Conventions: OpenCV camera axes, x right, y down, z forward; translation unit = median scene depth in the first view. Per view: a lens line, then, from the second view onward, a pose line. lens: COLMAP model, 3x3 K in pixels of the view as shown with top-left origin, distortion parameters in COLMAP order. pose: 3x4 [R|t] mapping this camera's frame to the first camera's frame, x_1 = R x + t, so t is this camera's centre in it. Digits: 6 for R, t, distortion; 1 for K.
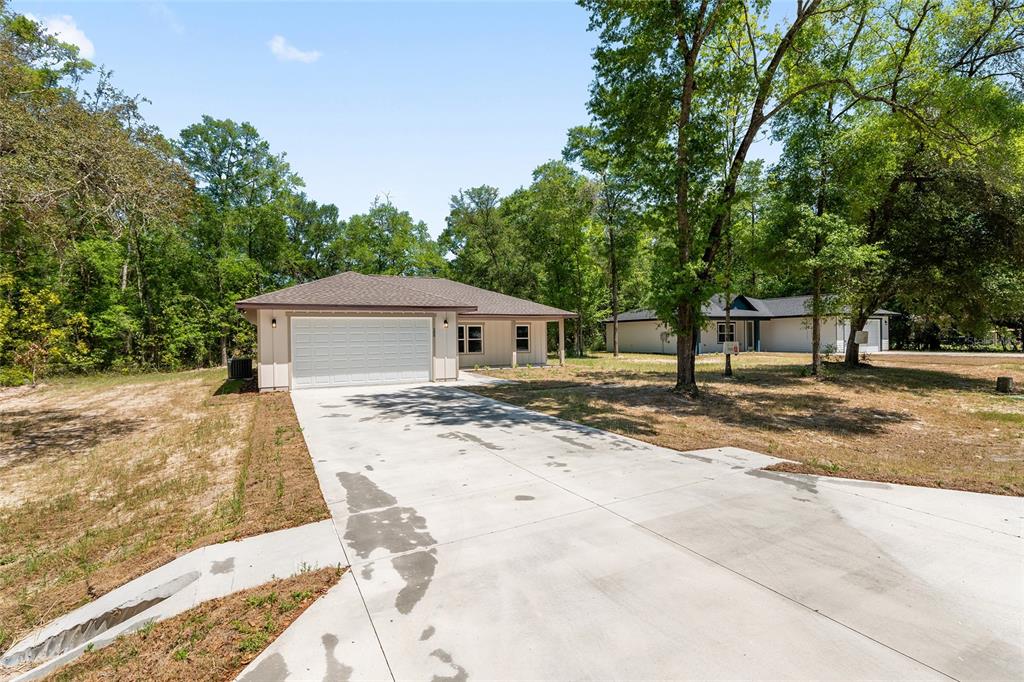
lens RADIAL K [[484.1, 0, 514.2], [0, 484.1, 337.4], [0, 0, 1]] dist [0.000707, 0.000540]
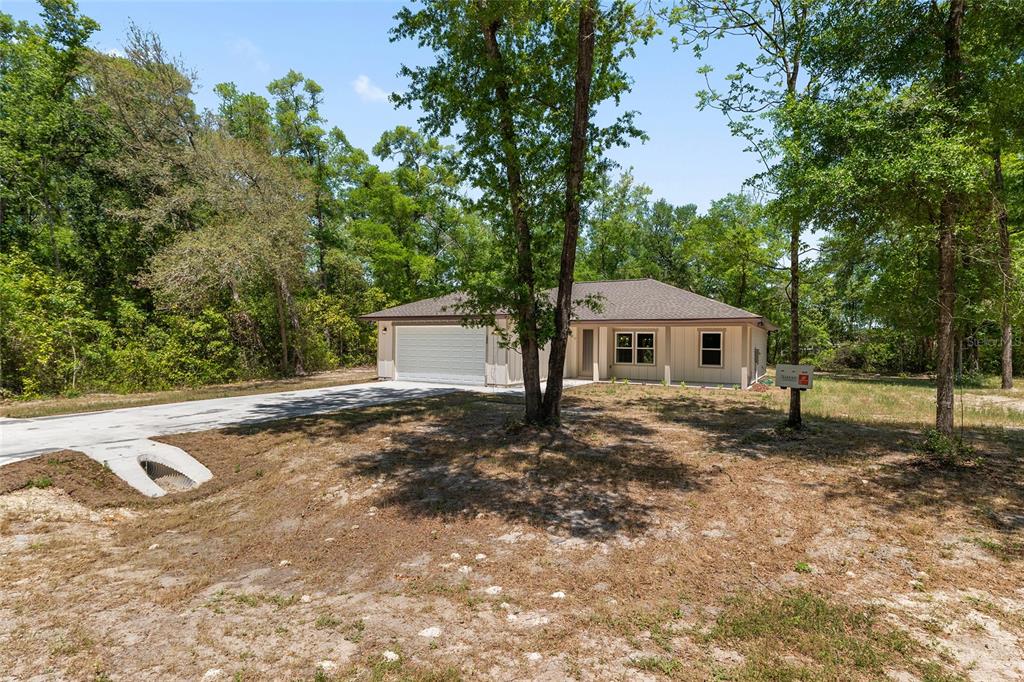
lens RADIAL K [[512.2, 0, 512.0], [0, 512.2, 341.0], [0, 0, 1]] dist [-0.000080, -0.000031]
pose [[0.548564, 0.018680, -0.835900, 0.511246], [-0.019908, 0.999759, 0.009277, -0.011987], [0.835872, 0.011552, 0.548804, 0.280018]]
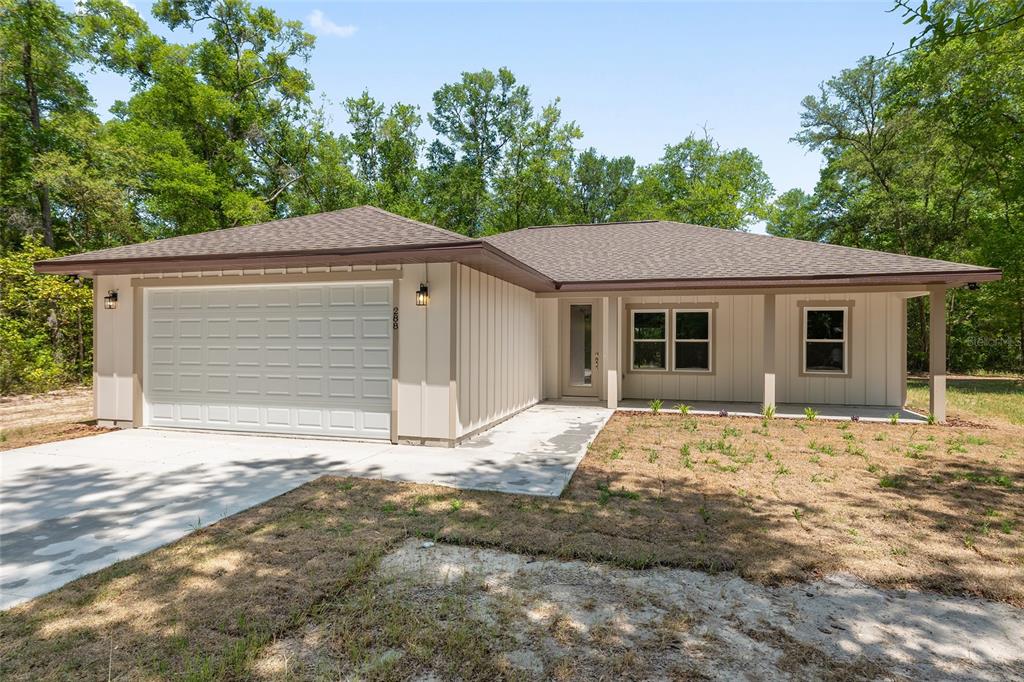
lens RADIAL K [[553.9, 0, 512.0], [0, 553.9, 347.2], [0, 0, 1]] dist [-0.003204, -0.000607]
pose [[0.734016, 0.025512, -0.678653, 0.134793], [-0.014794, 0.999658, 0.021579, 0.001497], [0.678971, -0.005799, 0.734142, 0.473064]]
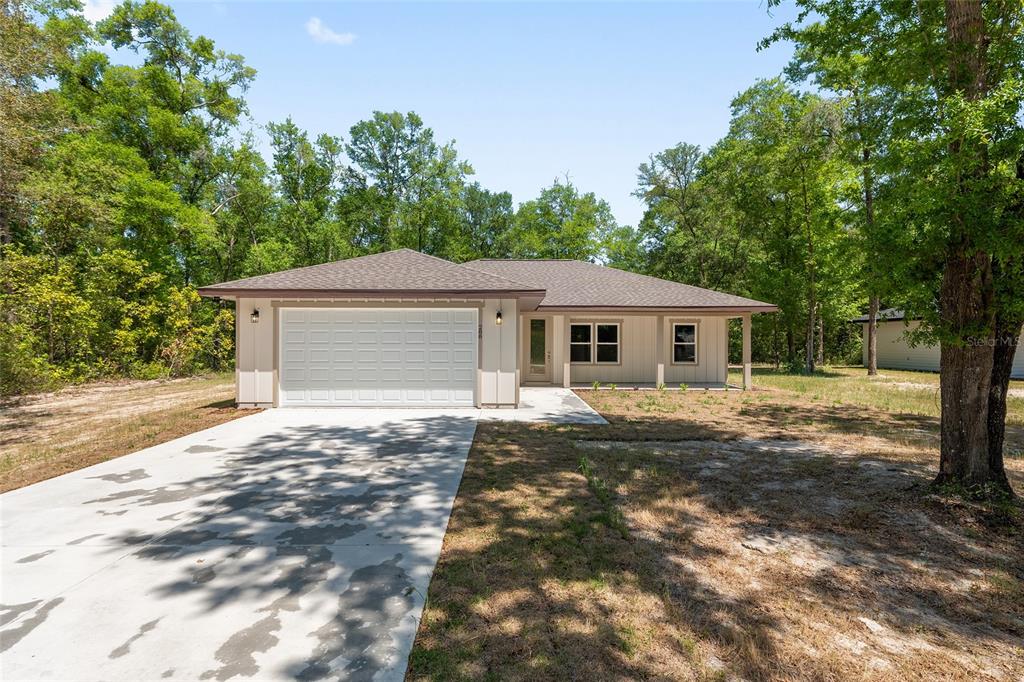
lens RADIAL K [[512.2, 0, 512.0], [0, 512.2, 341.0], [0, 0, 1]] dist [-0.000080, -0.000031]
pose [[0.896372, 0.016938, -0.442978, 0.112342], [-0.016302, 0.999853, 0.005243, -0.001161], [0.443002, 0.002522, 0.896517, 0.262689]]
